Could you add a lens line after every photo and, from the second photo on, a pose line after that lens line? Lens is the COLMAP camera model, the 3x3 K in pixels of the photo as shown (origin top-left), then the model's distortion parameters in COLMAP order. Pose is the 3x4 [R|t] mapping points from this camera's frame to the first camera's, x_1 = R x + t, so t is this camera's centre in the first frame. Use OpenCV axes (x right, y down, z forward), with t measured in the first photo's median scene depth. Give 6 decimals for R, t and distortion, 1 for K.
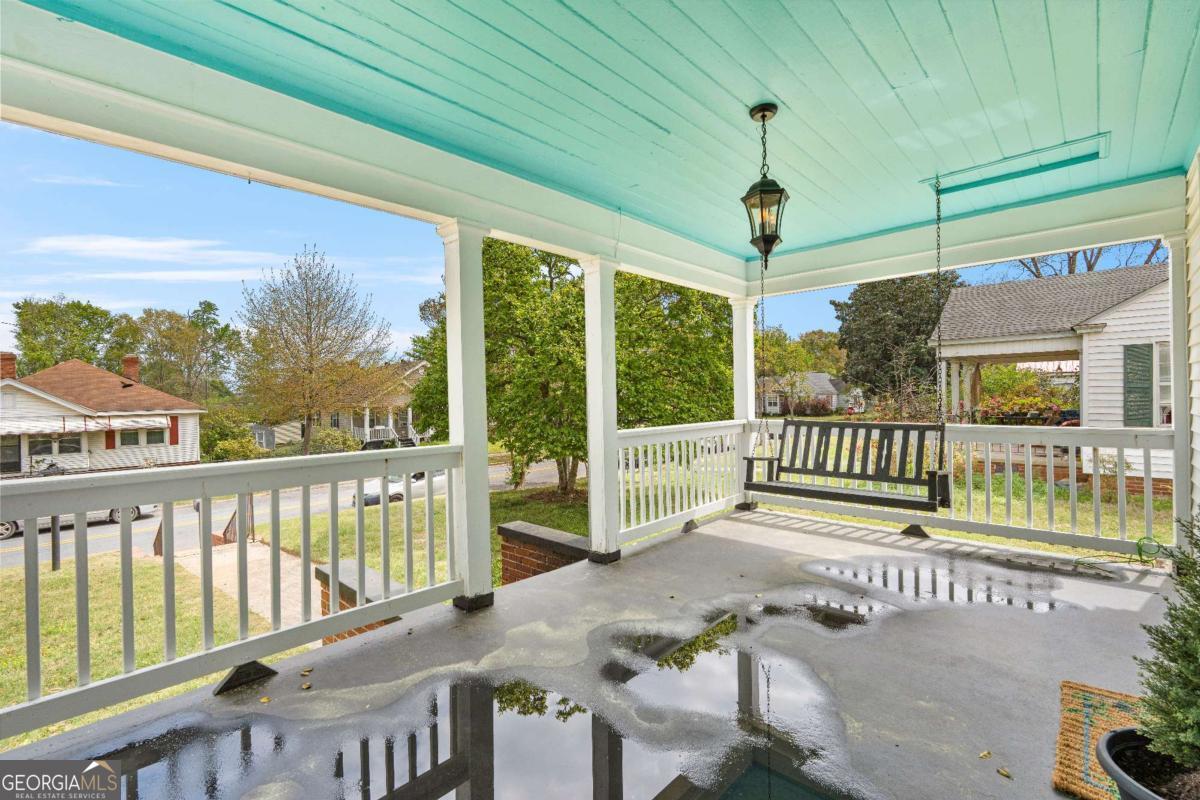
lens RADIAL K [[523.8, 0, 595.6], [0, 523.8, 401.2], [0, 0, 1]] dist [-0.006050, 0.001393]
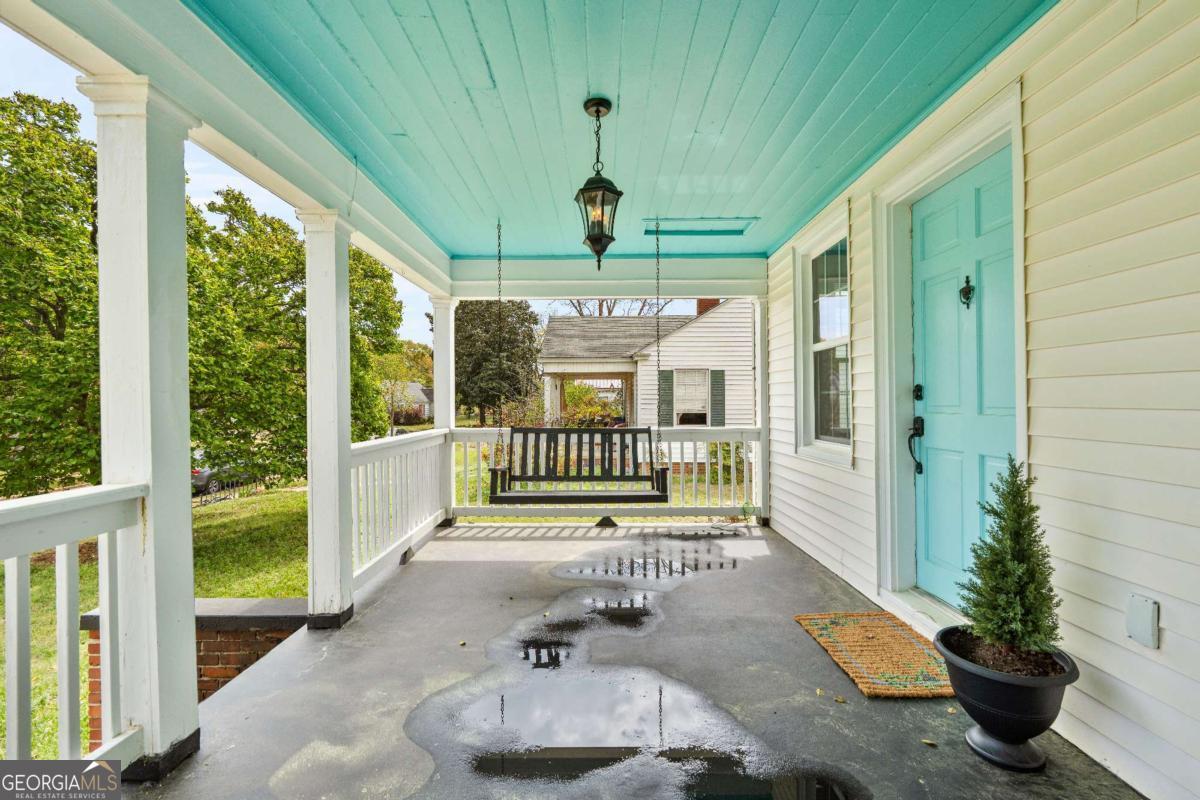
lens RADIAL K [[523.8, 0, 605.8], [0, 523.8, 401.0], [0, 0, 1]] dist [-0.006050, 0.001393]
pose [[0.724380, 0.011678, 0.689302, -0.192997], [0.000297, 0.999851, -0.017252, 0.003175], [-0.689401, 0.012702, 0.724269, 0.175910]]
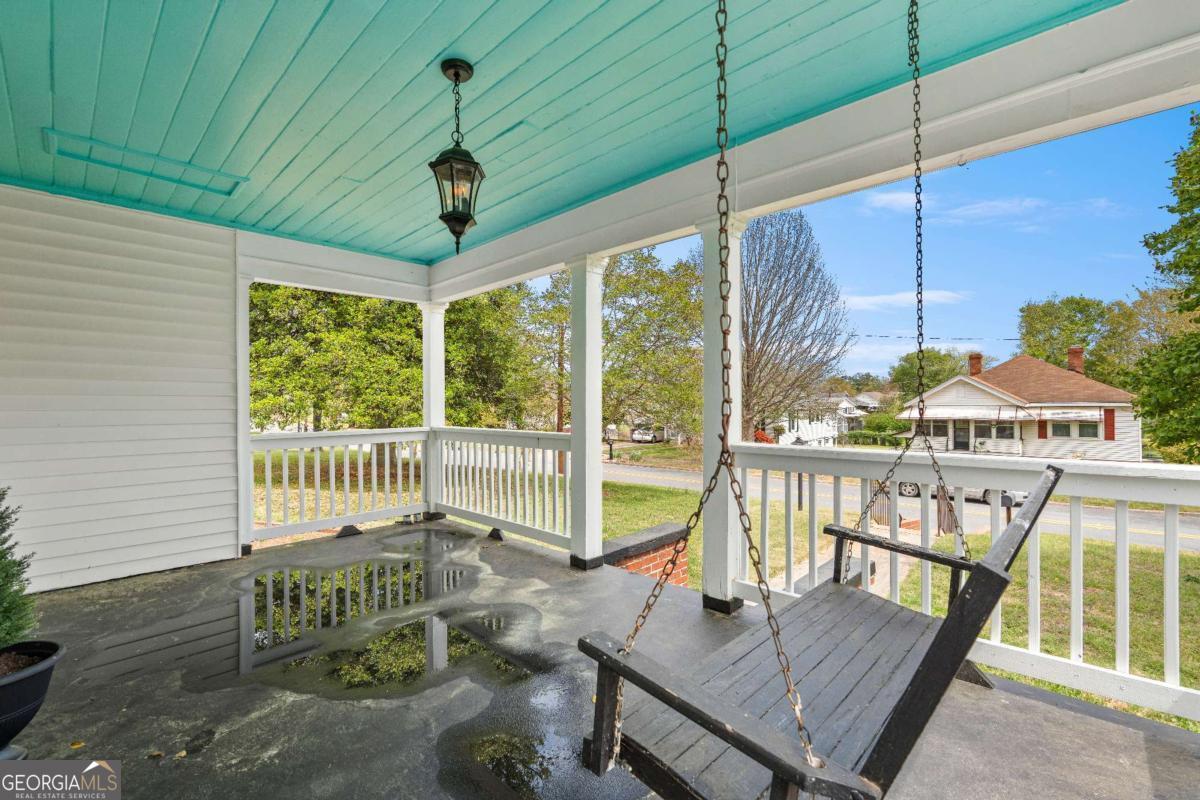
lens RADIAL K [[523.8, 0, 603.0], [0, 523.8, 396.0], [0, 0, 1]] dist [-0.006050, 0.001393]
pose [[-0.002682, 0.009284, -0.999953, 0.707979], [-0.000357, 0.999957, 0.009285, -0.017606], [0.999996, 0.000382, -0.002679, 0.734463]]
